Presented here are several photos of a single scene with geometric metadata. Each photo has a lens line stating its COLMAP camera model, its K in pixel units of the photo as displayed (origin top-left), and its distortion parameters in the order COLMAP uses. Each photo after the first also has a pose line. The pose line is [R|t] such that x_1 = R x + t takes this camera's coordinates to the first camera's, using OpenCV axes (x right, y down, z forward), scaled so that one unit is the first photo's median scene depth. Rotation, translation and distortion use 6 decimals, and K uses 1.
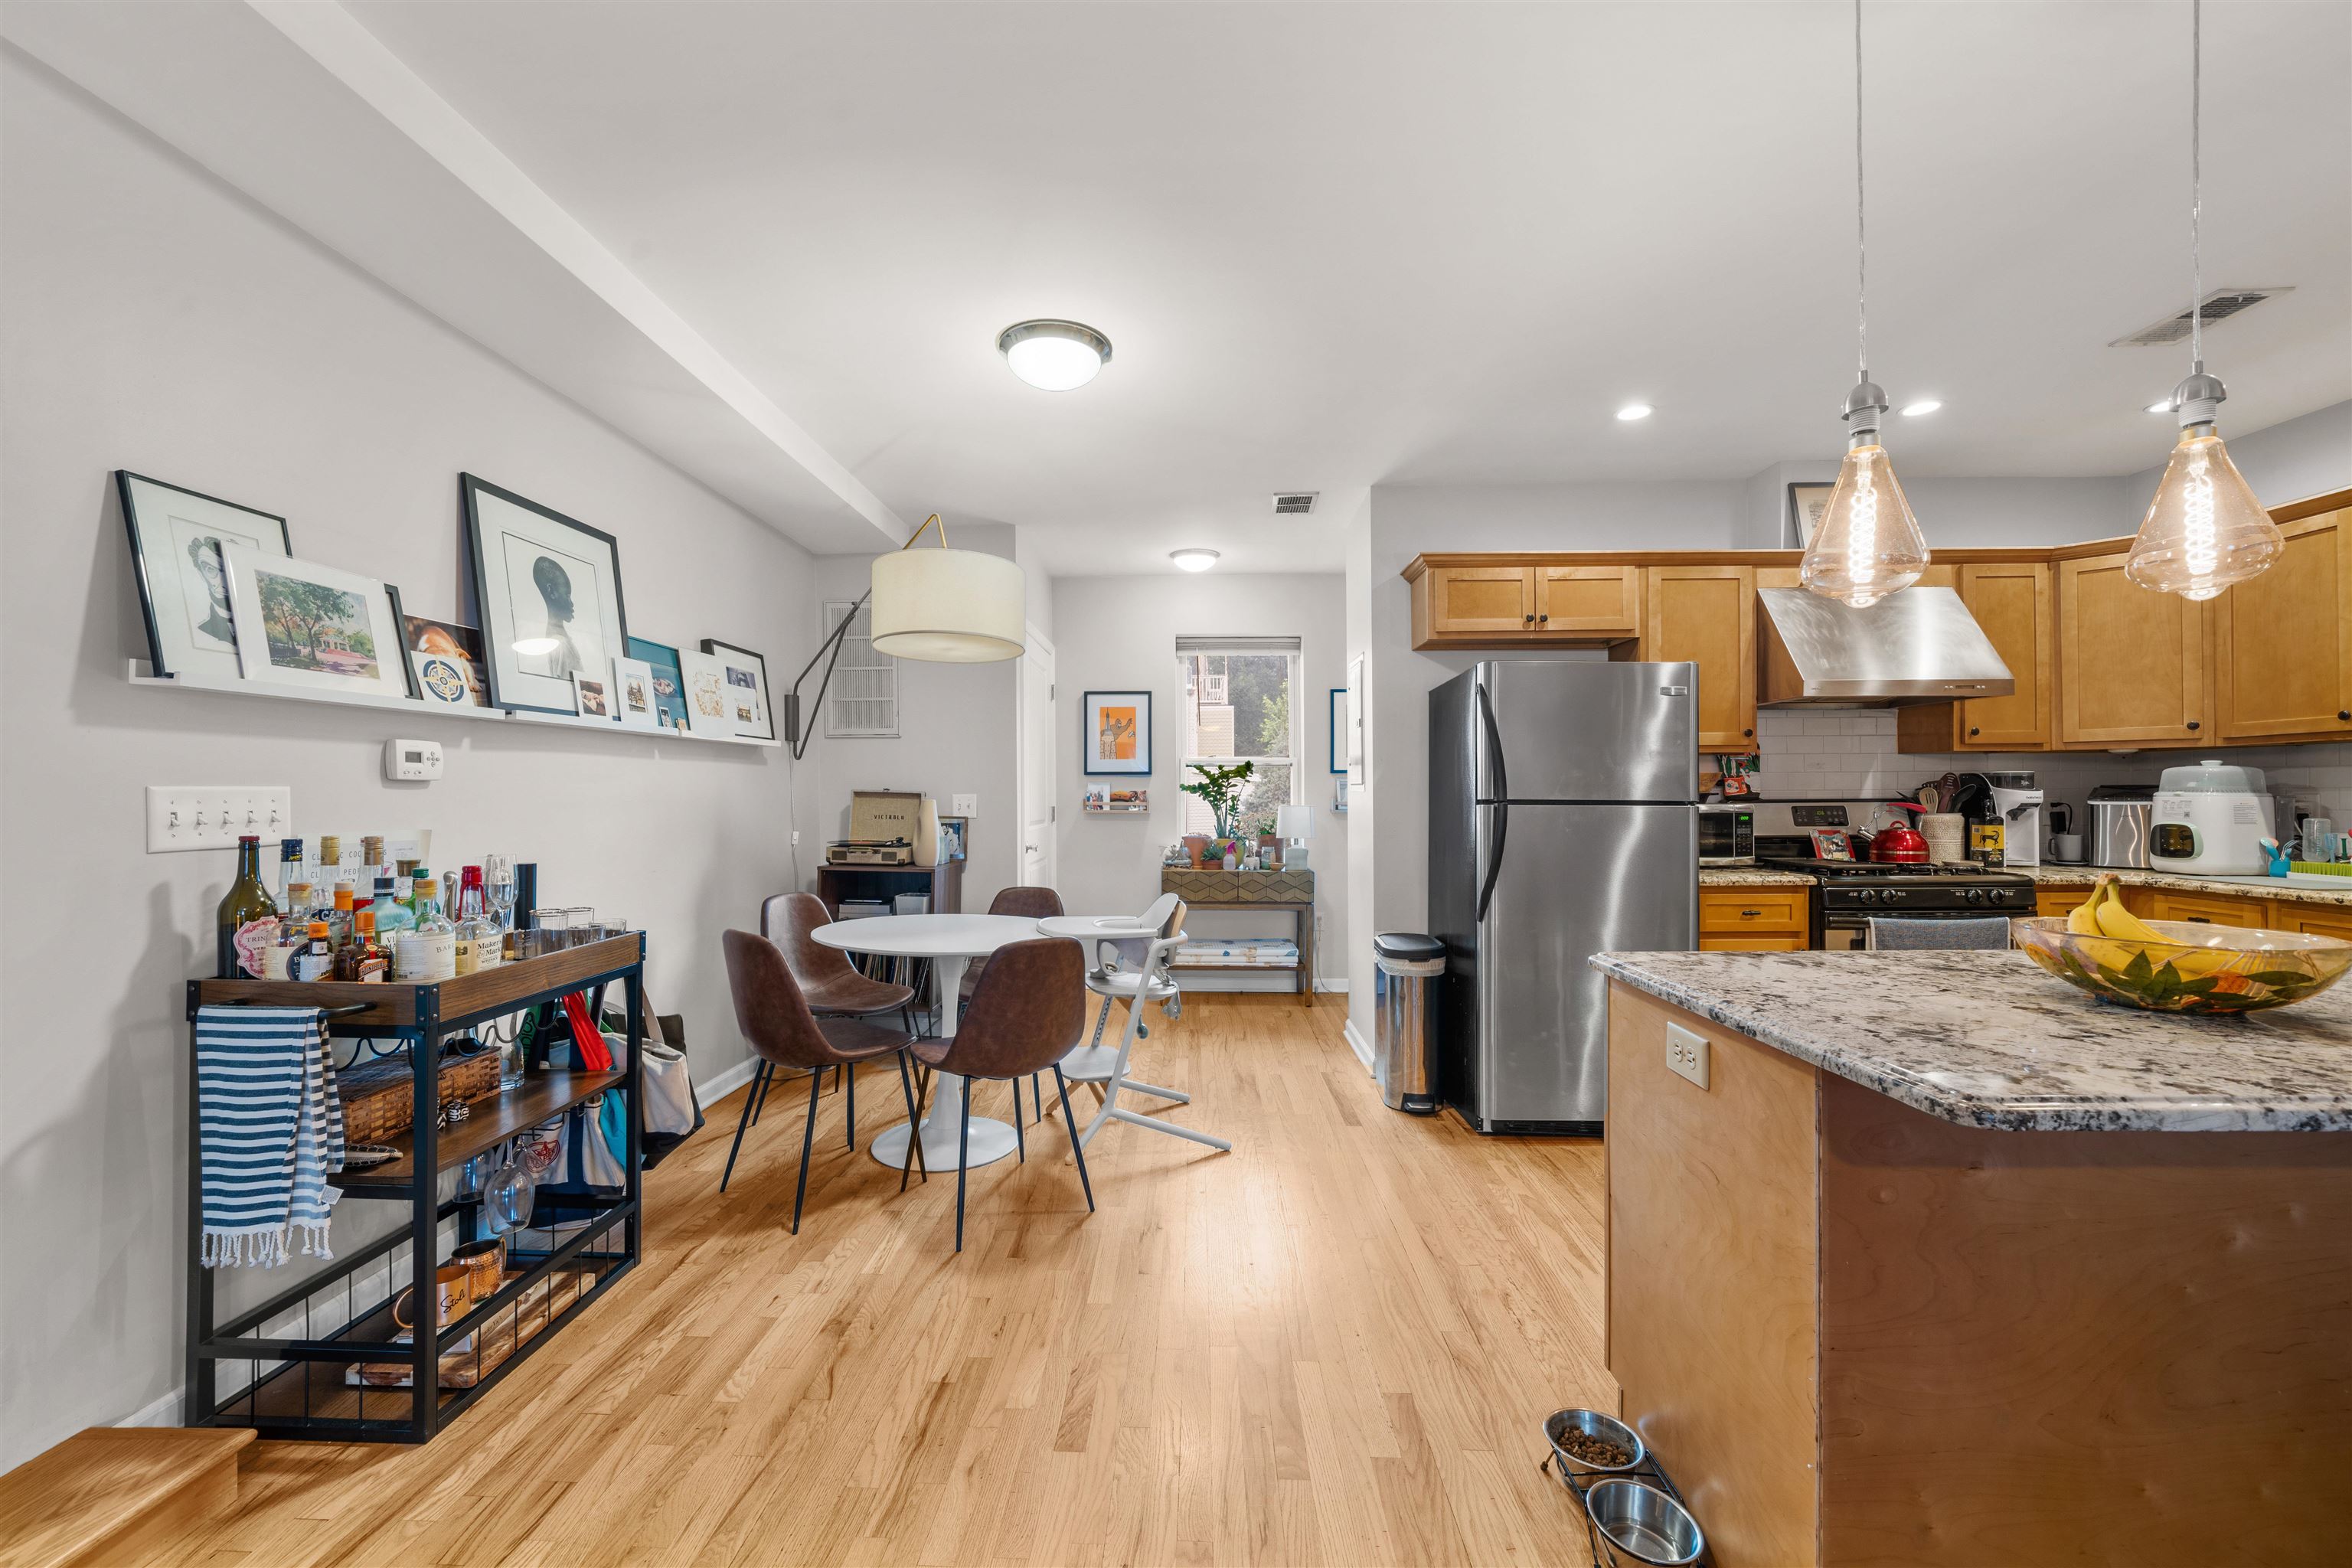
lens RADIAL K [[910.6, 0, 1178.1], [0, 910.6, 792.7], [0, 0, 1]] dist [-0.001621, -0.000025]
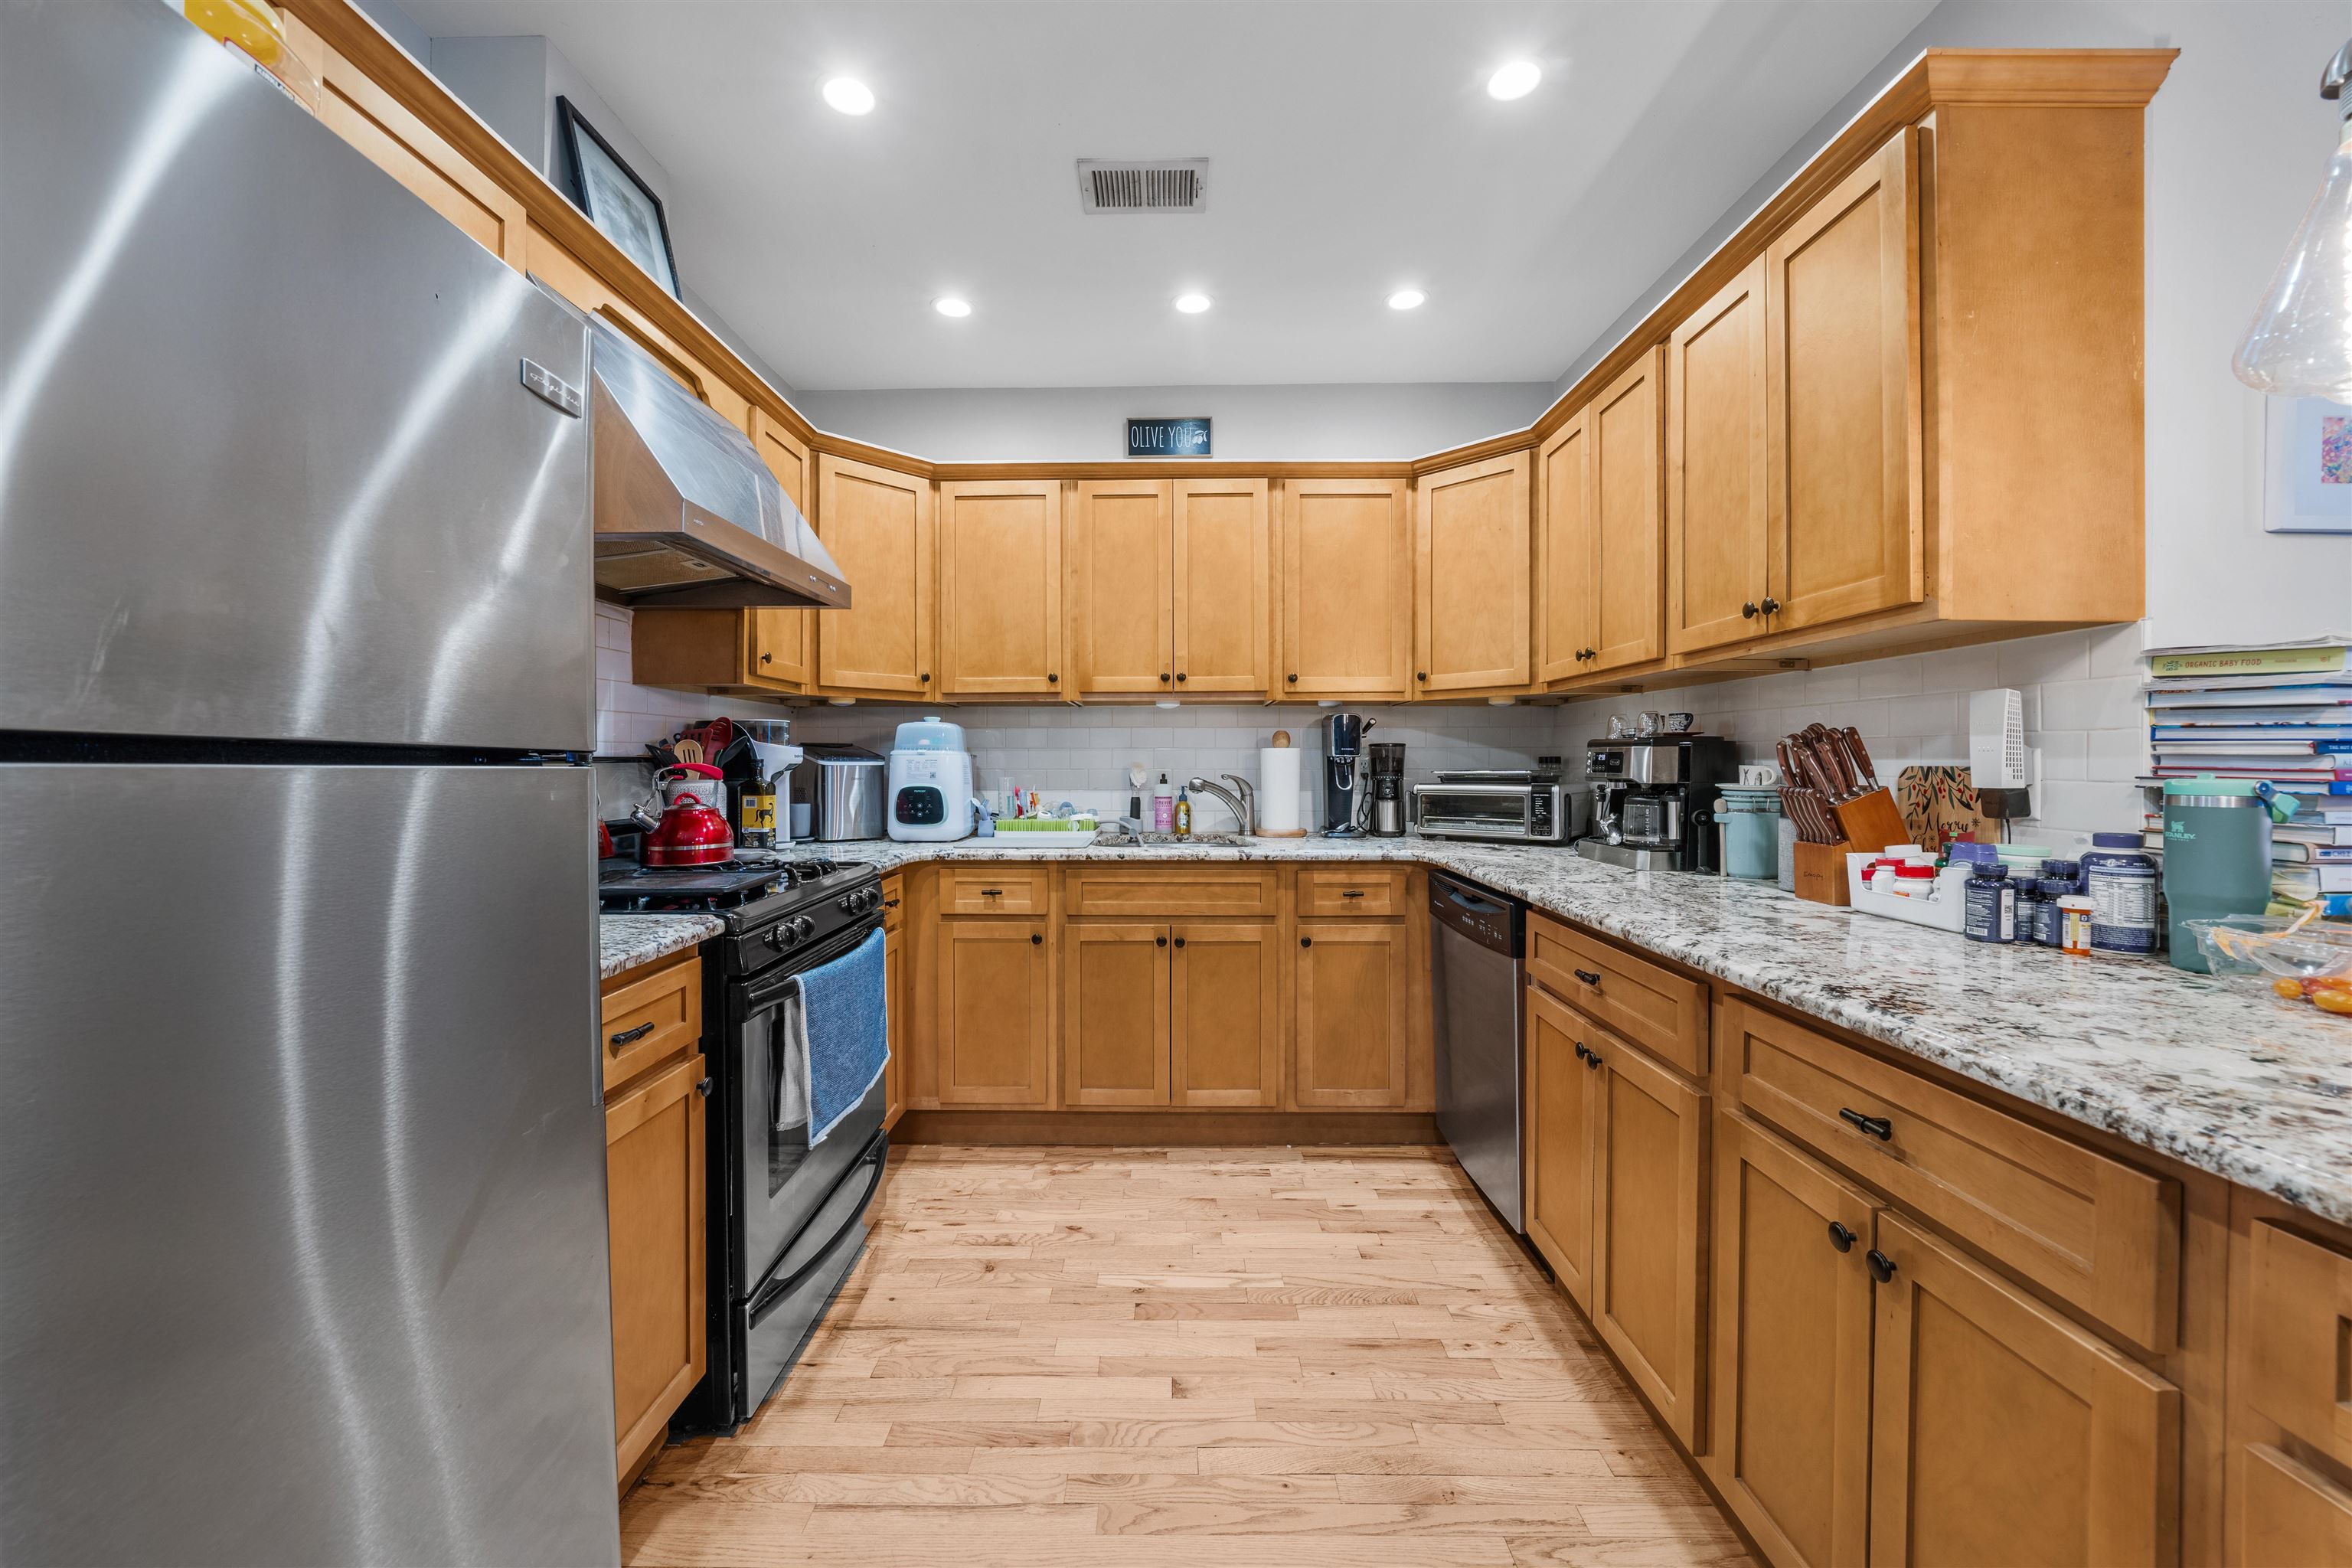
lens RADIAL K [[869.7, 0, 1172.0], [0, 869.7, 764.1], [0, 0, 1]] dist [-0.000639, -0.000019]
pose [[-0.018661, -0.002630, 0.999822, 0.218626], [-0.002914, 0.999992, 0.002576, 0.009405], [-0.999822, -0.002865, -0.018669, 0.700679]]
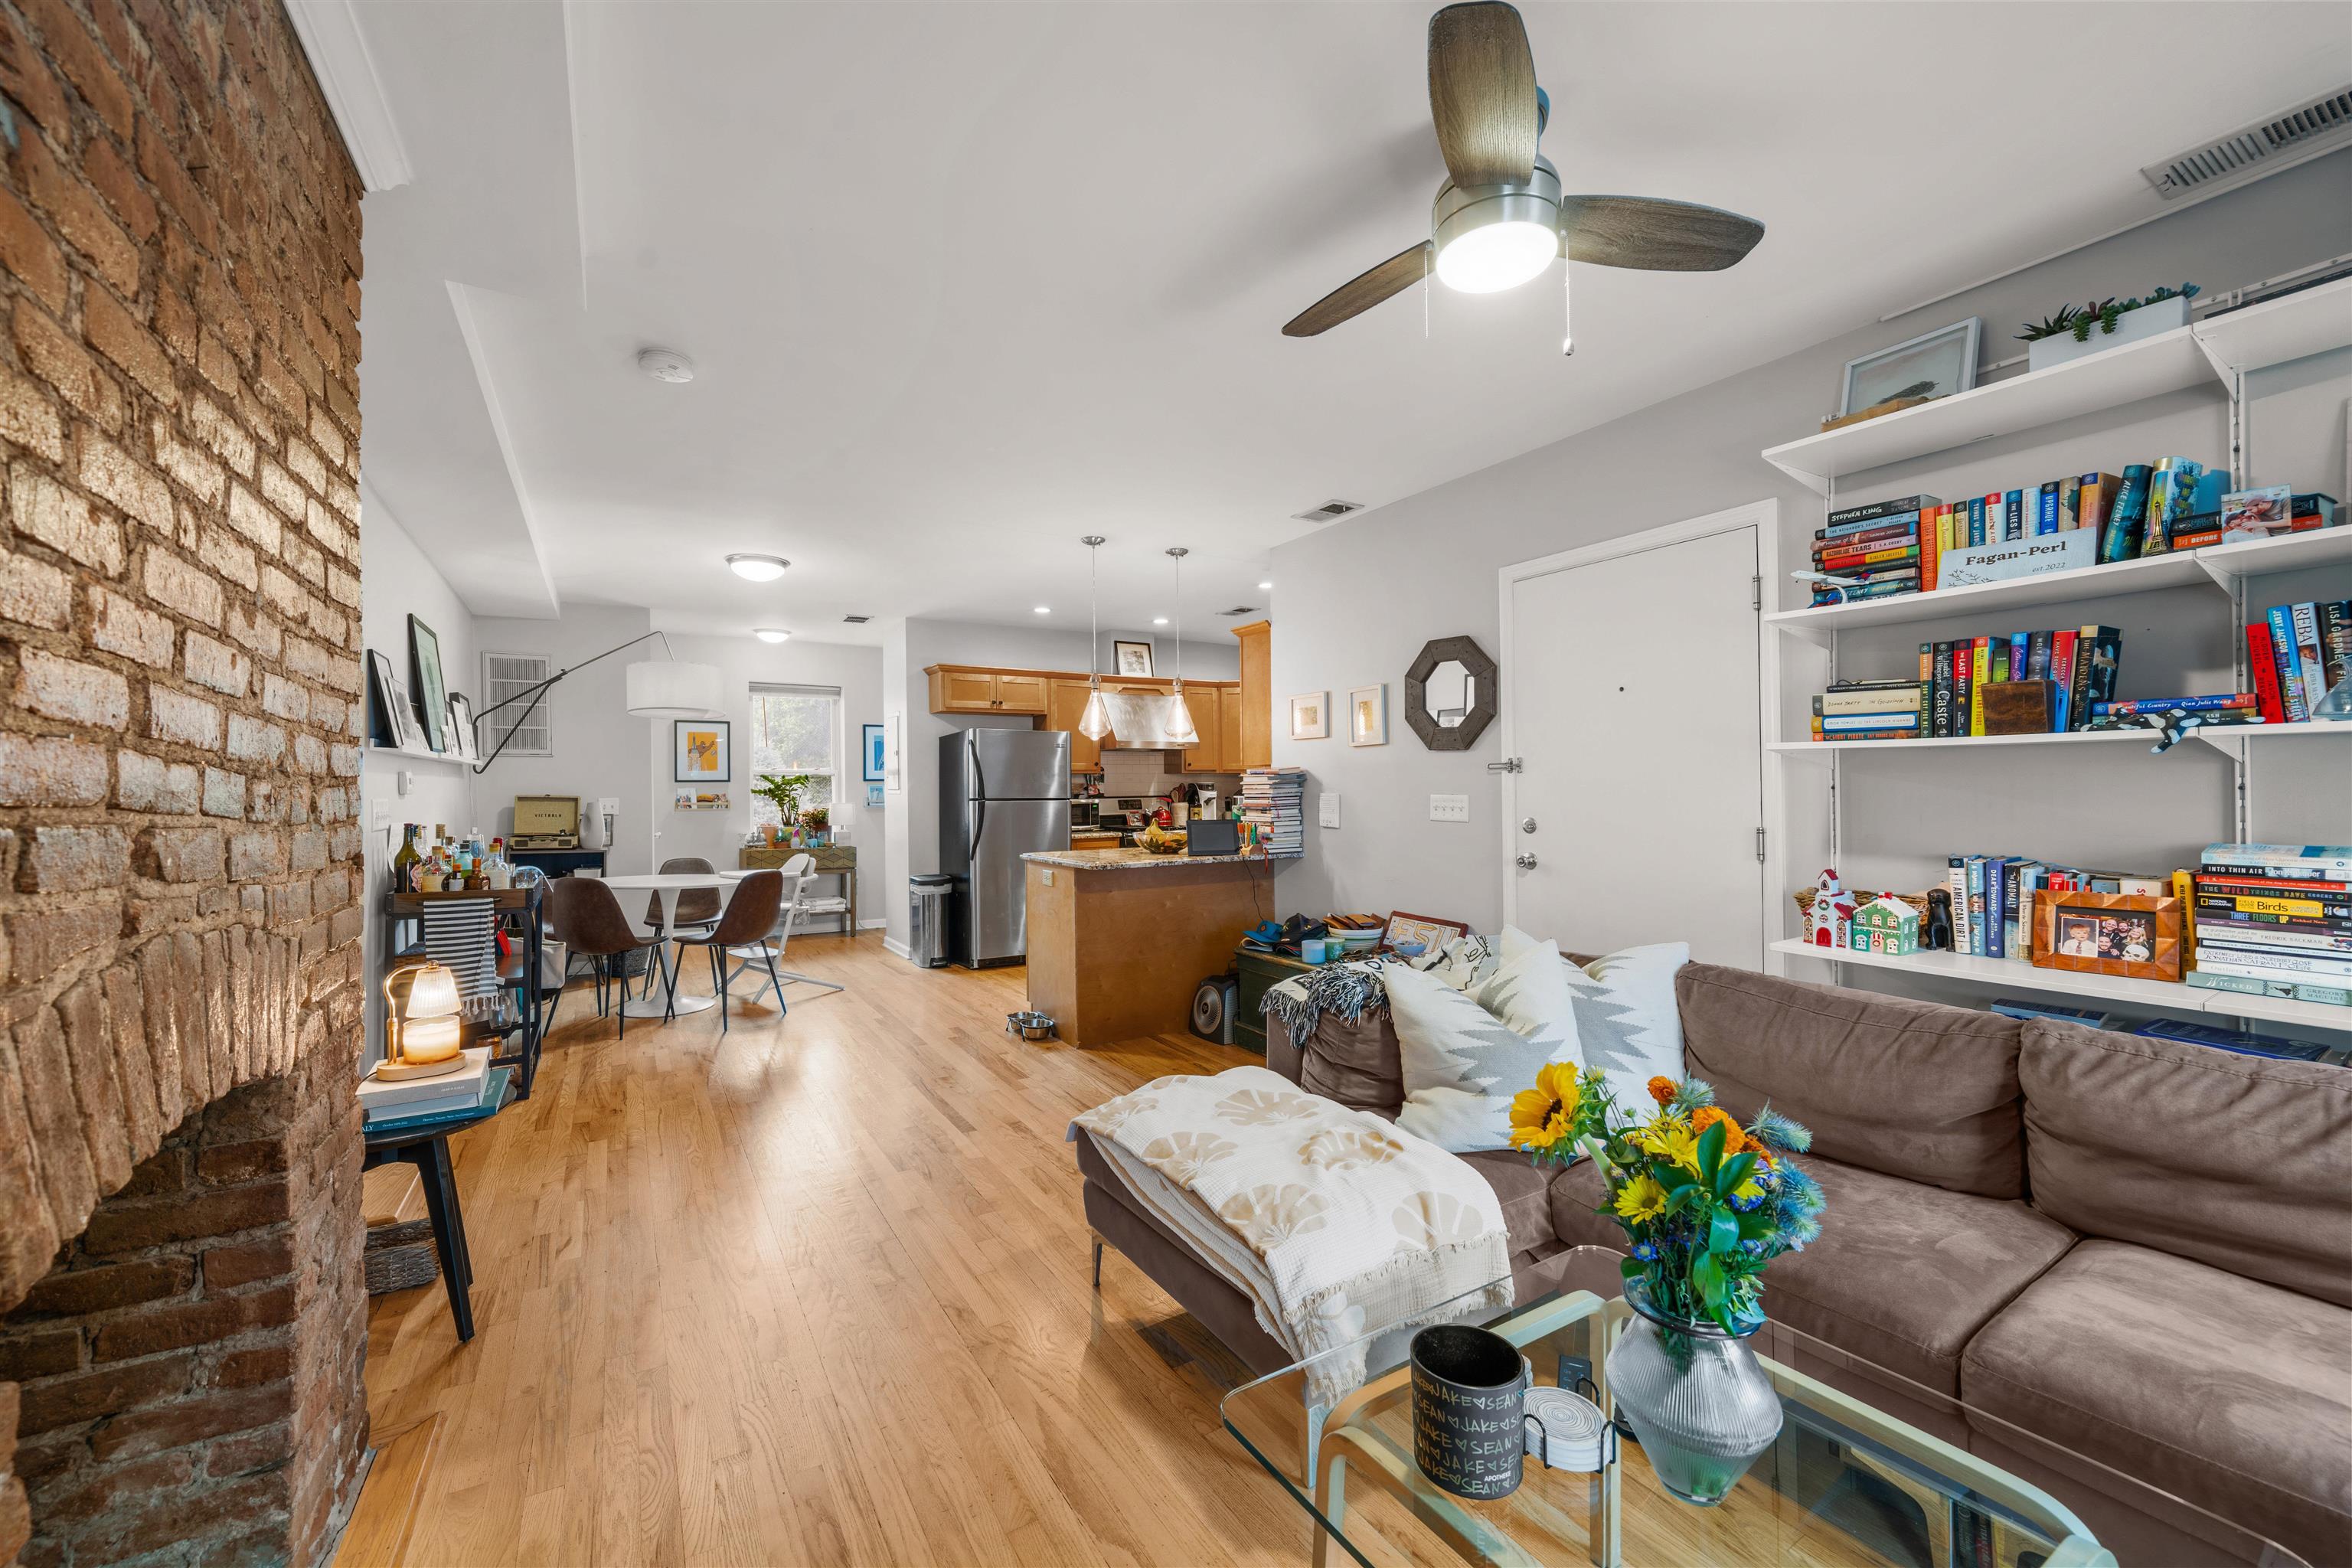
lens RADIAL K [[910.6, 0, 1178.1], [0, 910.6, 792.7], [0, 0, 1]] dist [-0.001621, -0.000025]
pose [[0.834745, -0.006823, 0.550594, -0.331301], [0.005119, 0.999976, 0.004630, -0.010155], [-0.550613, -0.001046, 0.834760, -0.776739]]
